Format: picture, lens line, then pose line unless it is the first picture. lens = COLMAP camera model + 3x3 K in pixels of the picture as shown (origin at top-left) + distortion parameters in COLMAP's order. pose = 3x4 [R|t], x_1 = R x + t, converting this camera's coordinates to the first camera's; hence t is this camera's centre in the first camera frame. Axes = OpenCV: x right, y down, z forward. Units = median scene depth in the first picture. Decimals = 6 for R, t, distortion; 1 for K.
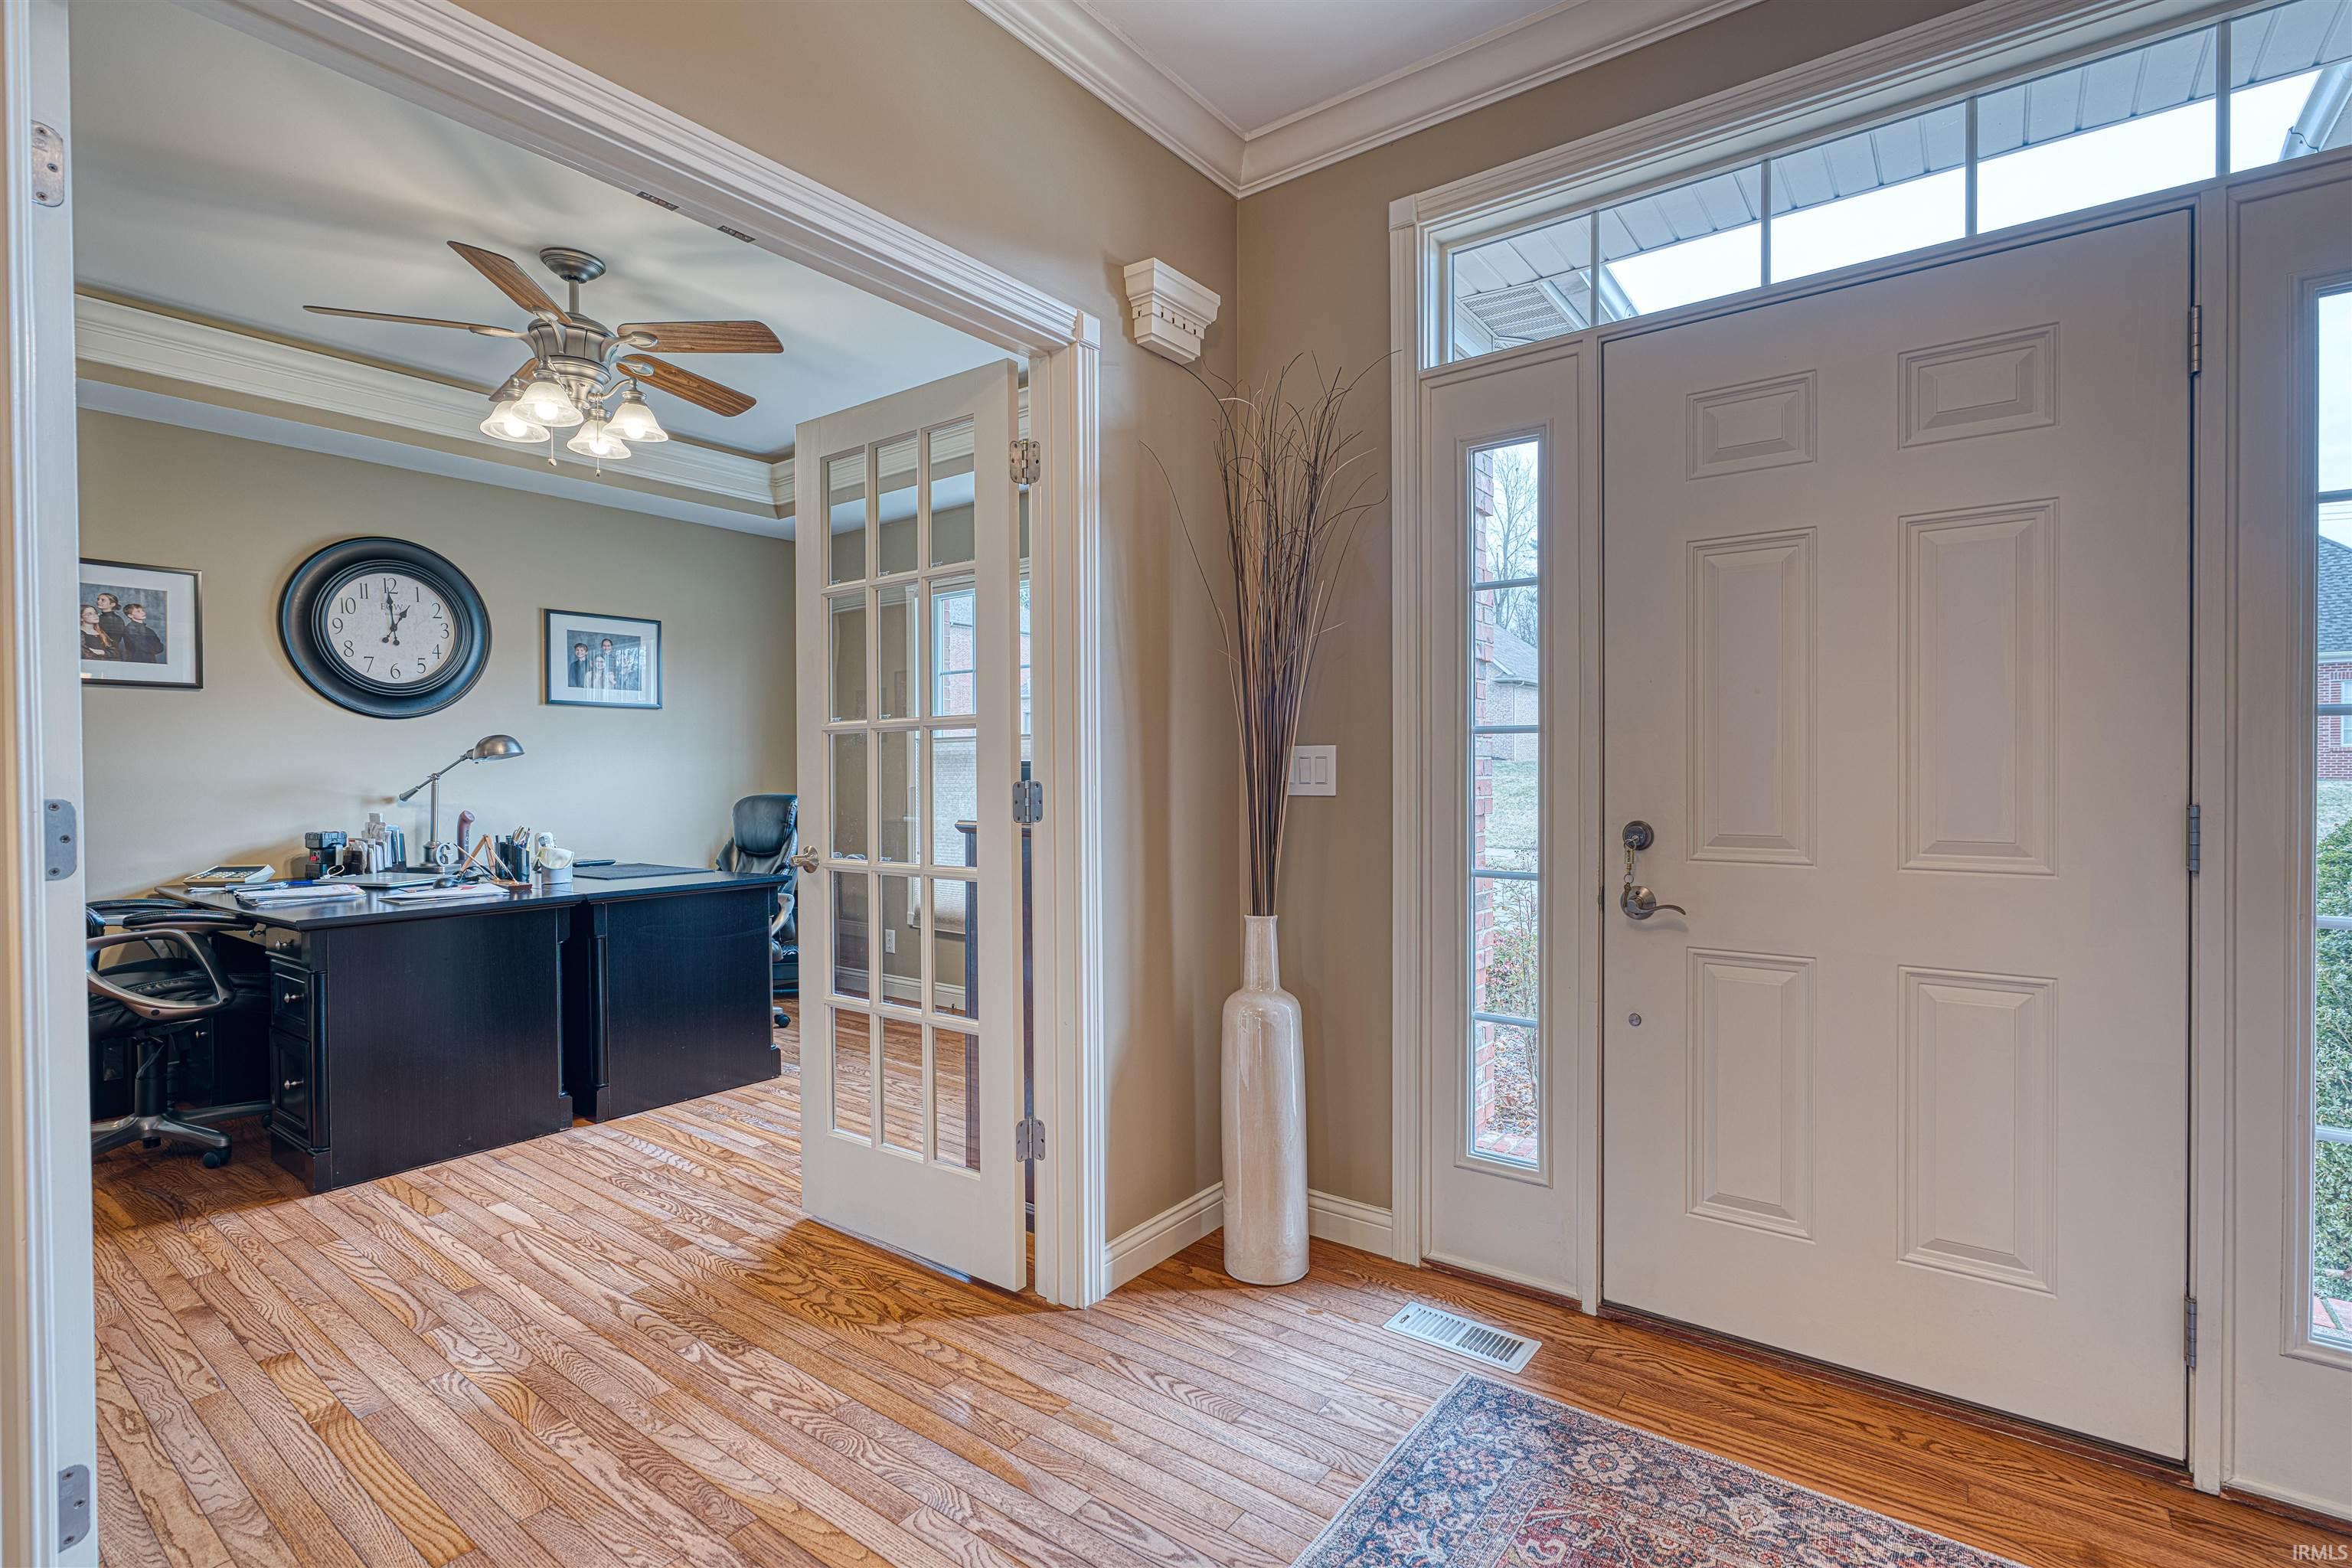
lens RADIAL K [[1084.0, 0, 1179.7], [0, 1084.0, 782.5], [0, 0, 1]] dist [-0.008452, 0.005036]
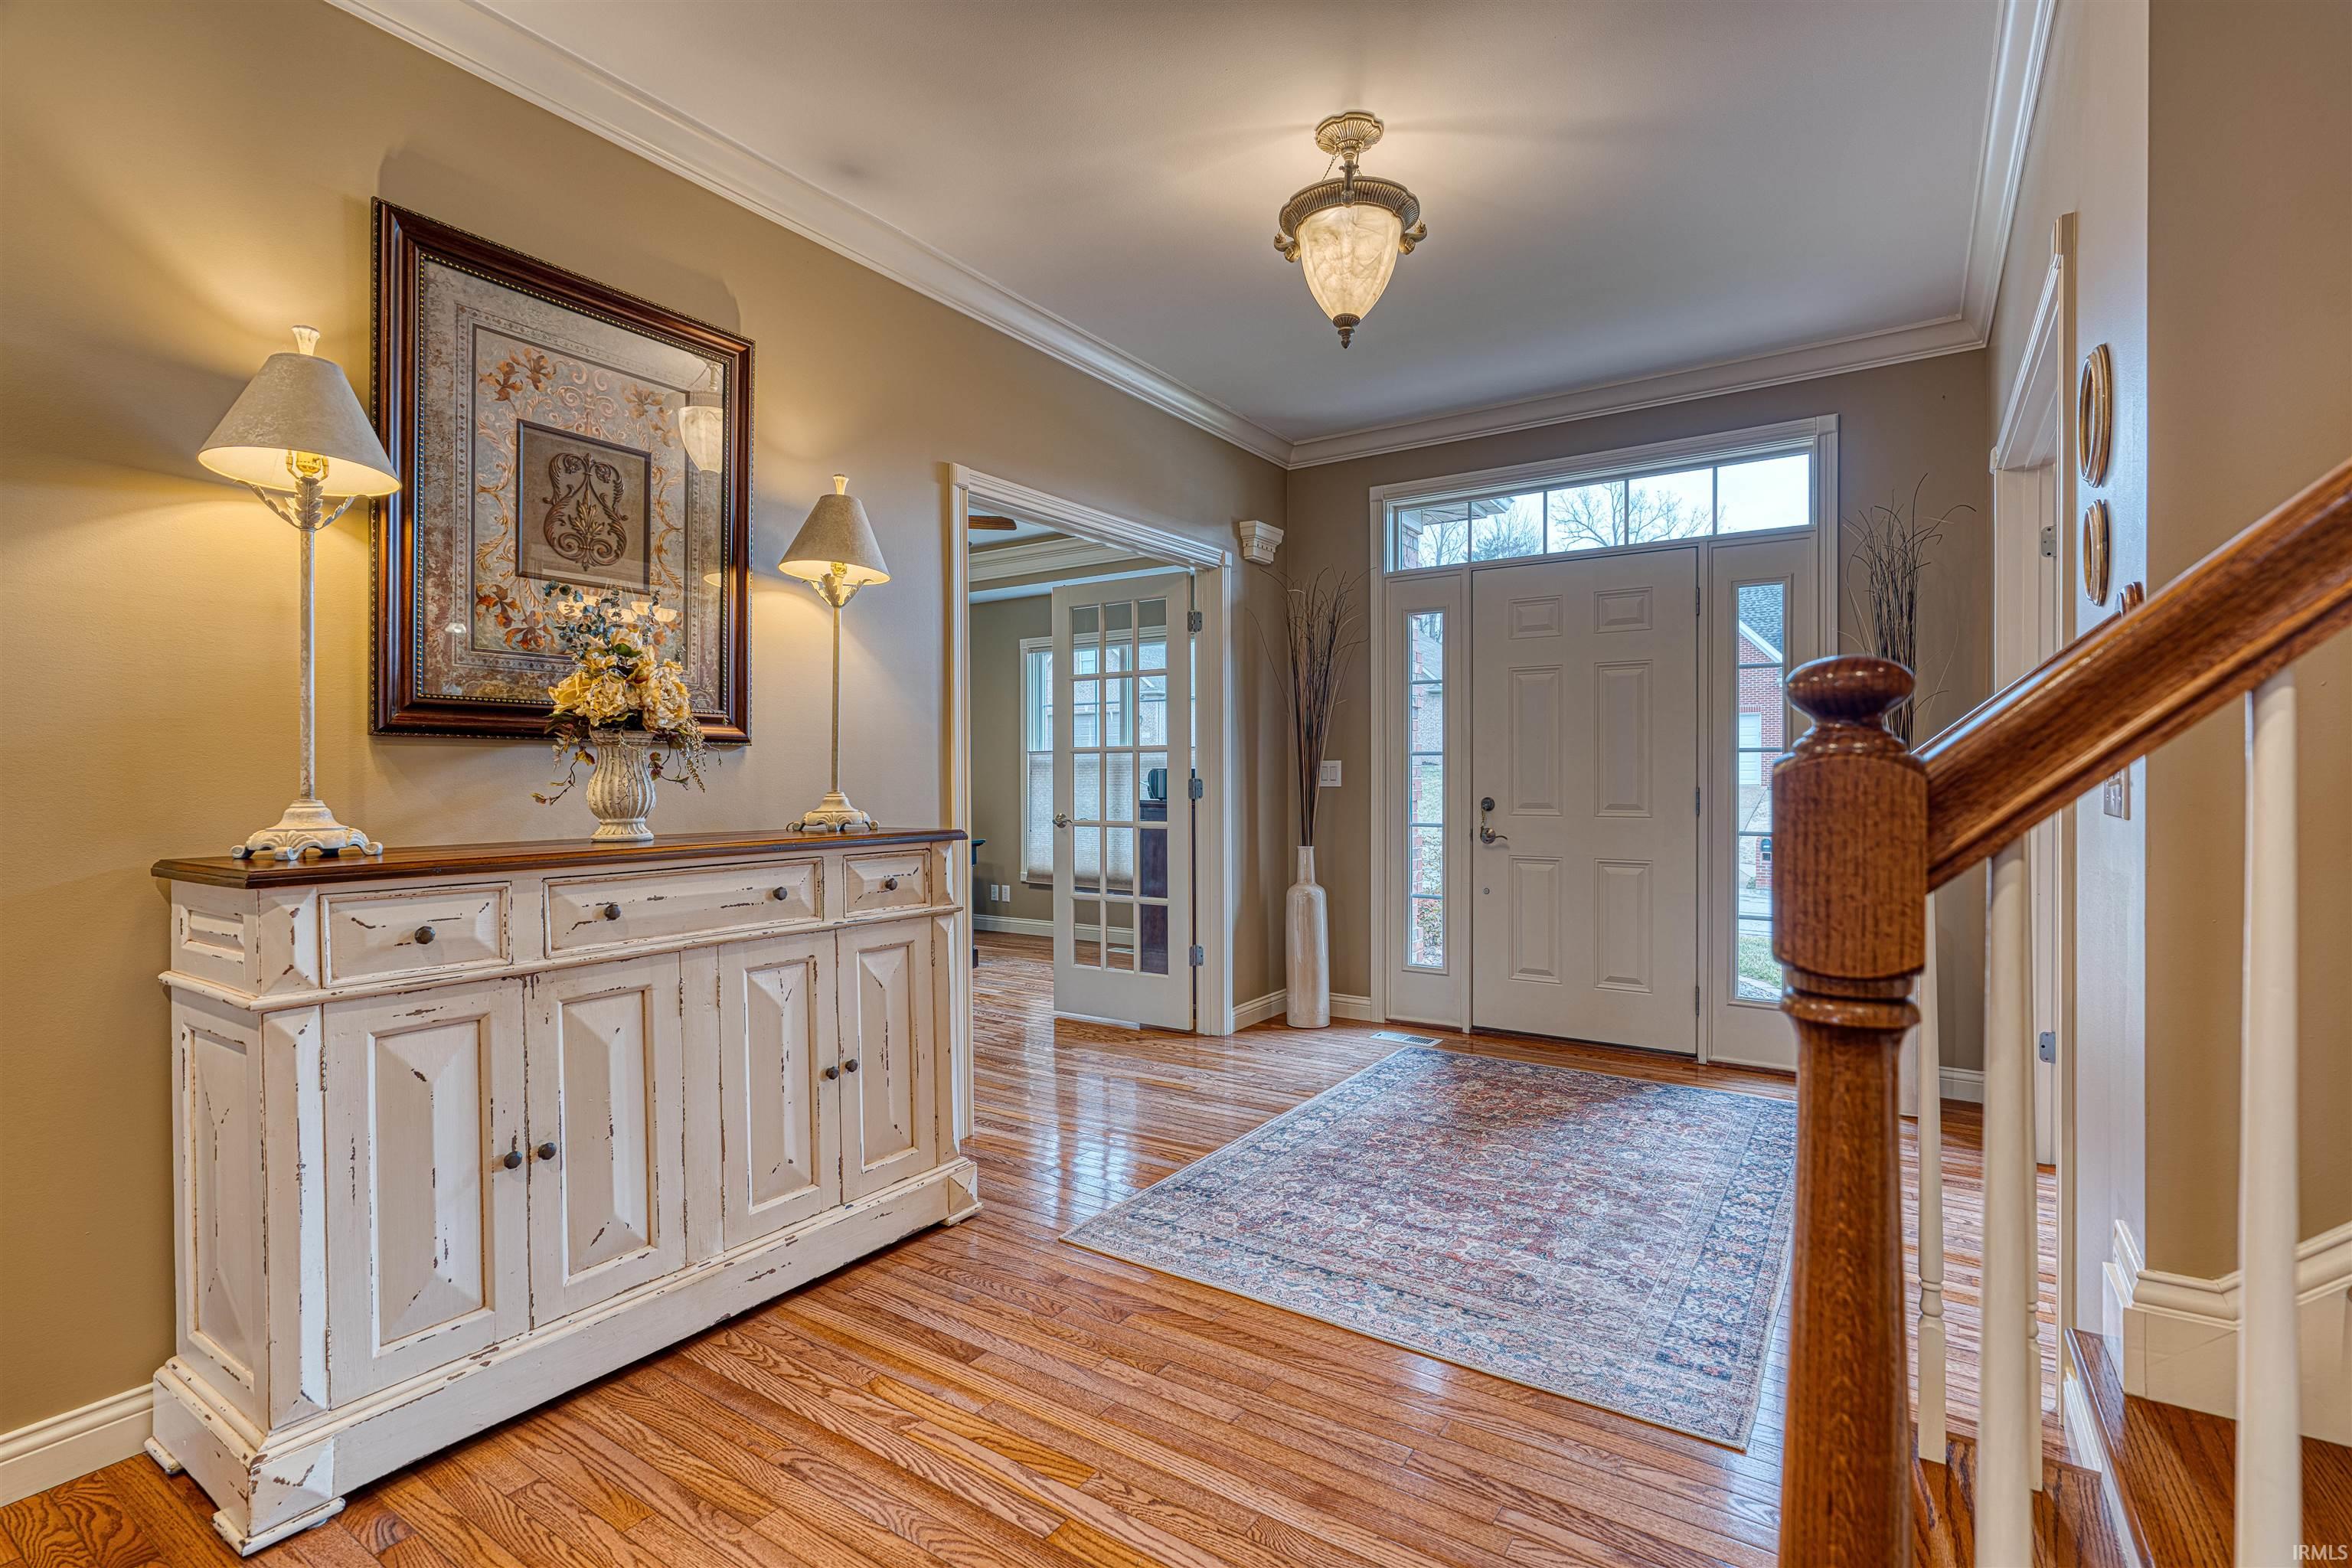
lens RADIAL K [[1084.0, 0, 1179.7], [0, 1084.0, 782.5], [0, 0, 1]] dist [-0.008452, 0.005036]
pose [[0.998362, 0.001190, 0.057192, -0.283291], [-0.000927, 0.999989, -0.004633, 0.015717], [-0.057197, 0.004573, 0.998352, -1.020461]]
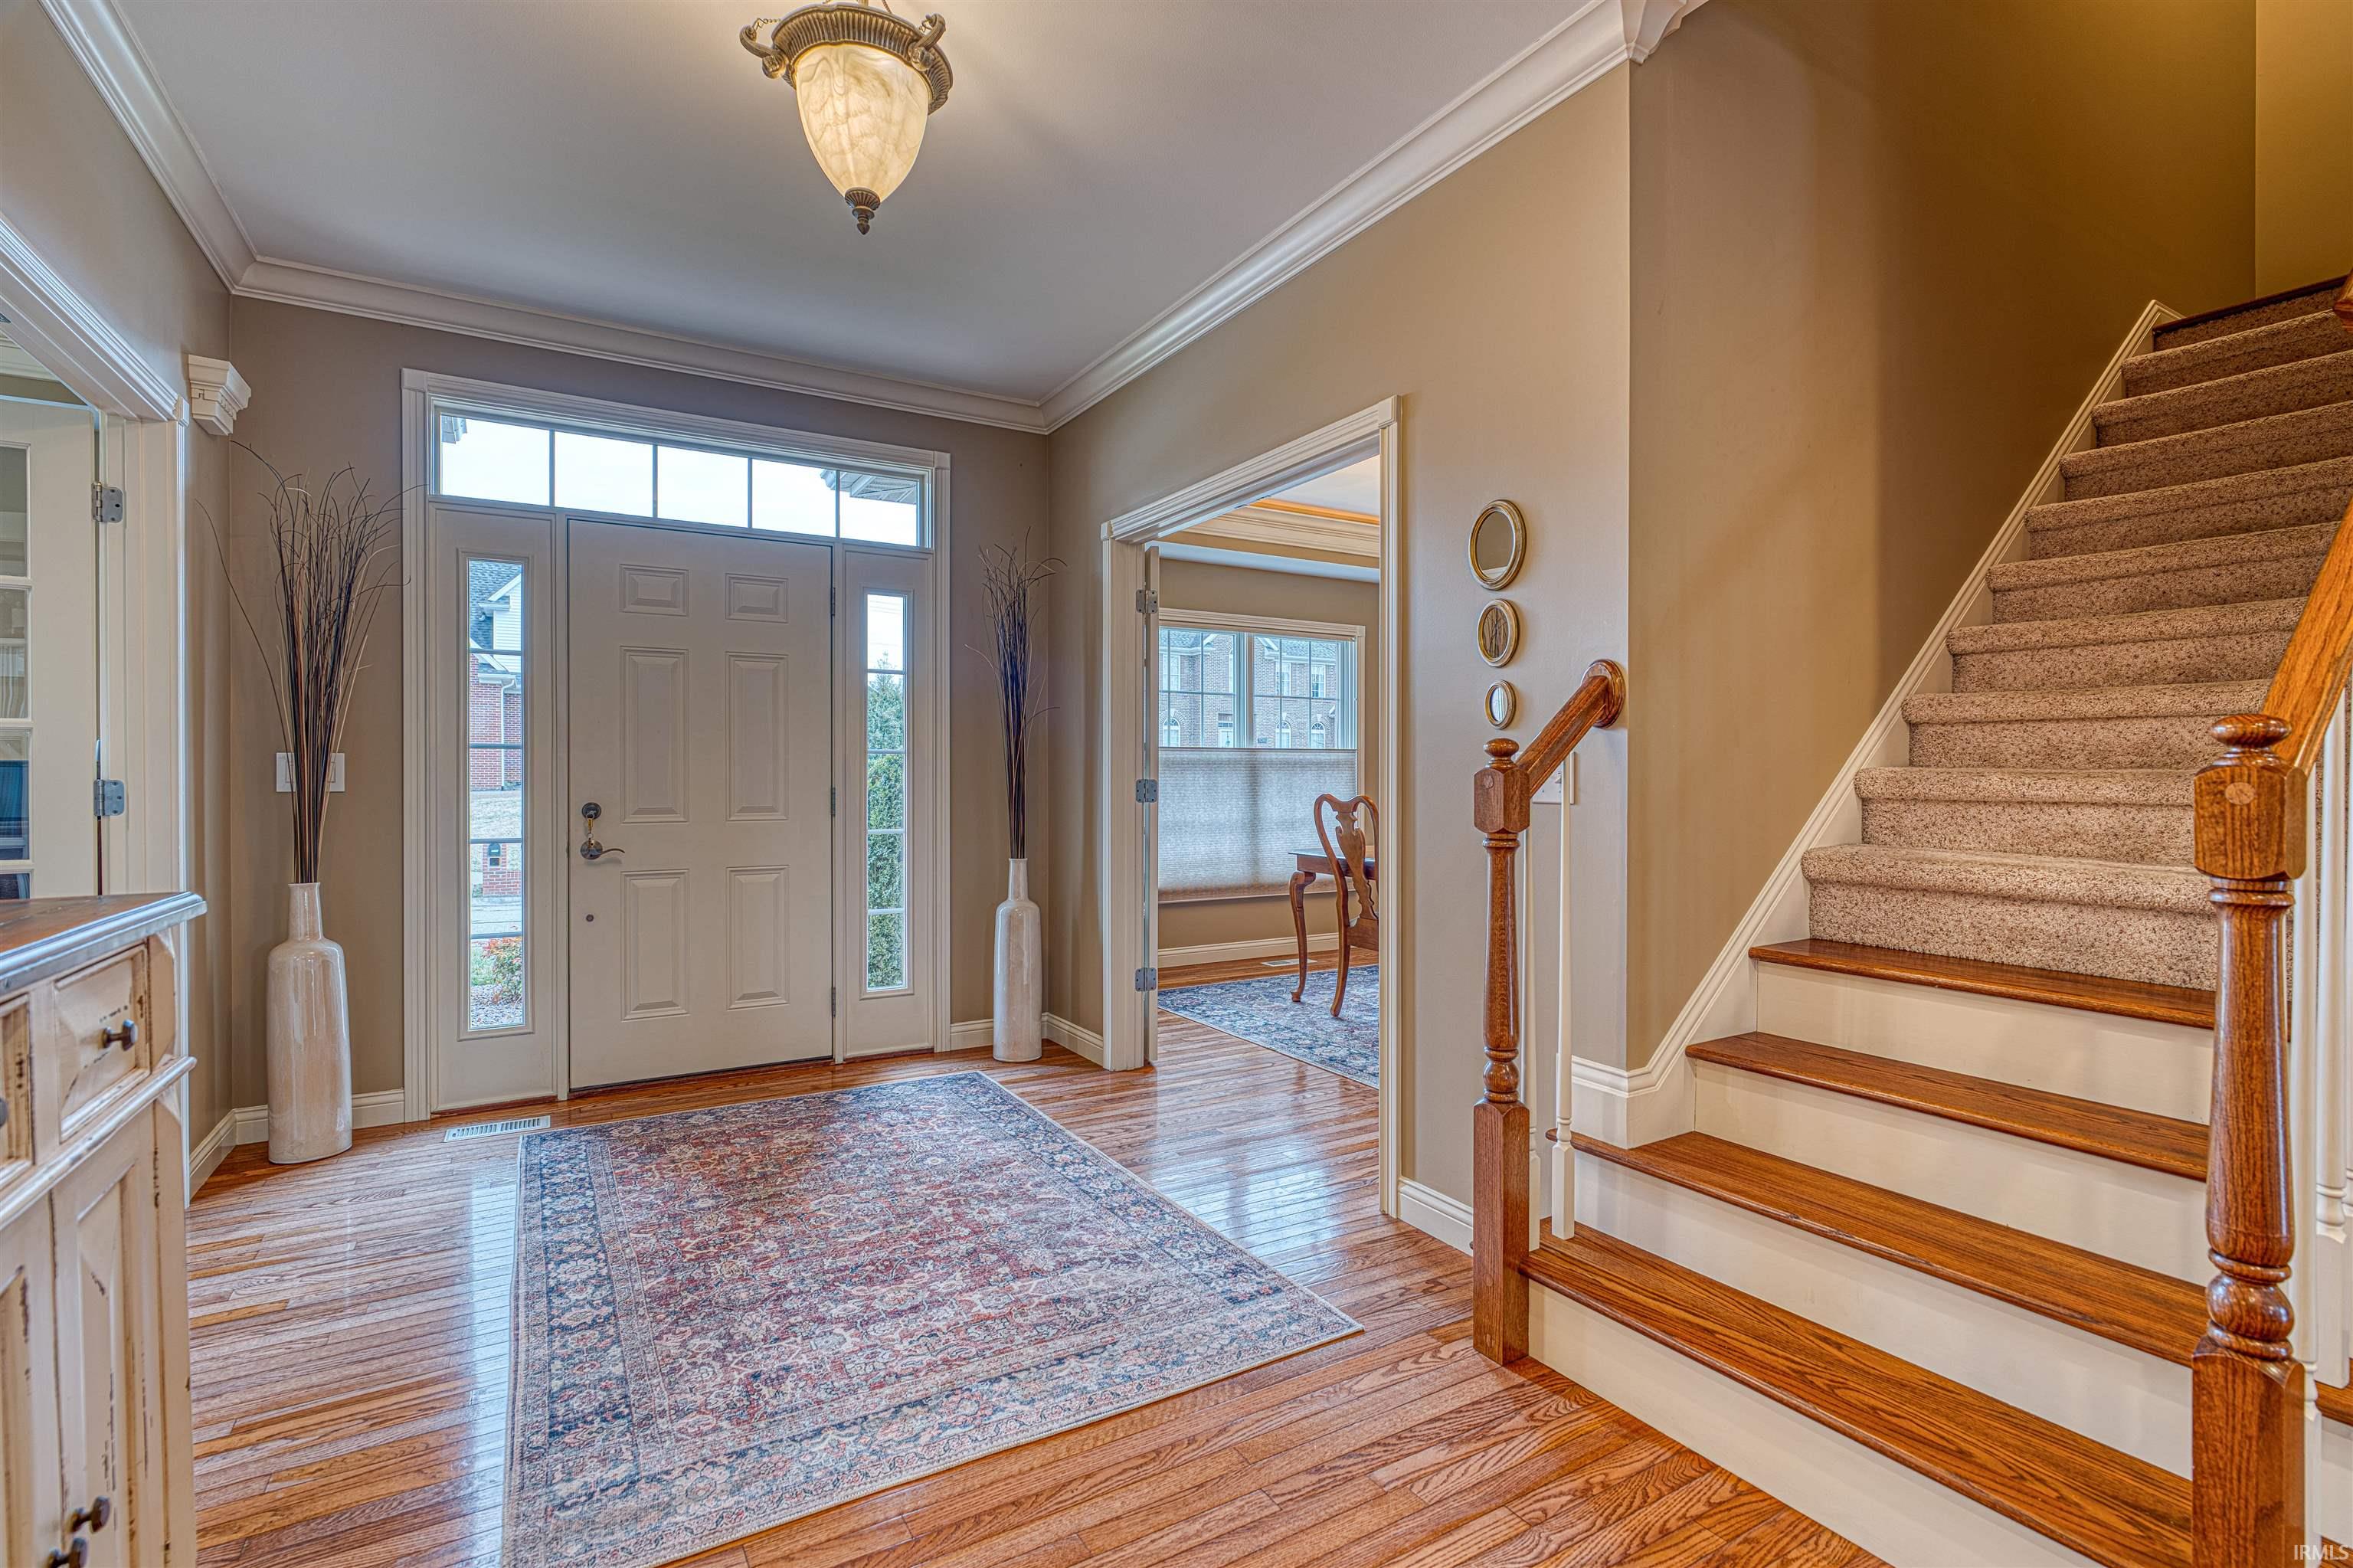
lens RADIAL K [[1084.5, 0, 1180.2], [0, 1084.5, 782.5], [0, 0, 1]] dist [-0.008452, 0.005036]
pose [[0.379680, -0.002740, 0.925114, -0.763815], [0.008049, 0.999968, -0.000342, 0.011059], [-0.925083, 0.007576, 0.379690, -0.490697]]
